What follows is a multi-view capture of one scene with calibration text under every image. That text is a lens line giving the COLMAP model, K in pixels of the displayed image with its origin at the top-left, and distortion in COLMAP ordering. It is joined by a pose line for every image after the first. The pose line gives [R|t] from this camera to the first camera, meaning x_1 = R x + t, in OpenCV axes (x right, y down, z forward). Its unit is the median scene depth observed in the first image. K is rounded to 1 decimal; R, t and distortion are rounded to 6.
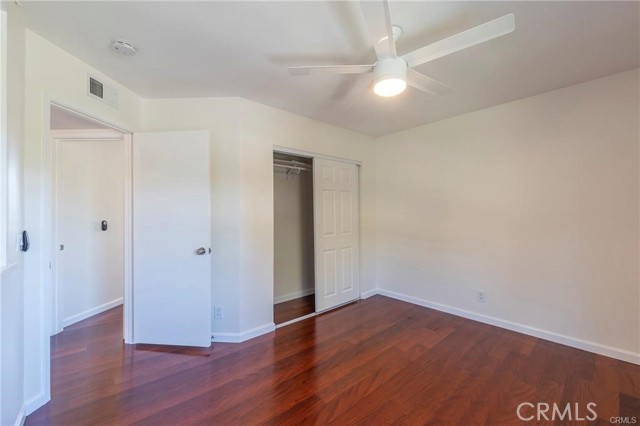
lens RADIAL K [[259.3, 0, 321.3], [0, 259.3, 212.4], [0, 0, 1]] dist [-0.002113, 0.000027]
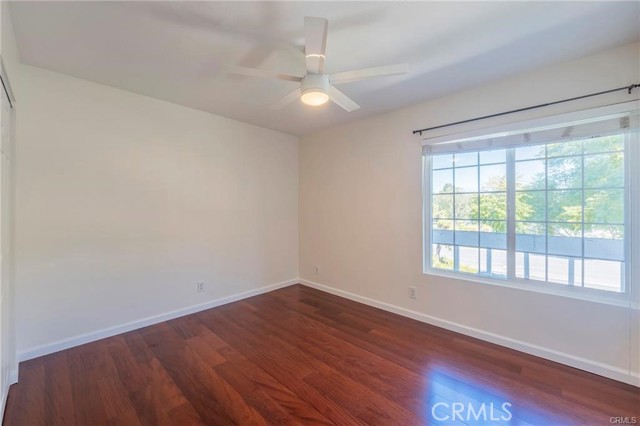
lens RADIAL K [[259.3, 0, 322.5], [0, 259.3, 210.3], [0, 0, 1]] dist [-0.002113, 0.000027]
pose [[-0.083377, 0.005094, 0.996505, -0.588920], [0.005371, 0.999975, -0.004662, 0.021096], [-0.996504, 0.004964, -0.083403, 0.724066]]
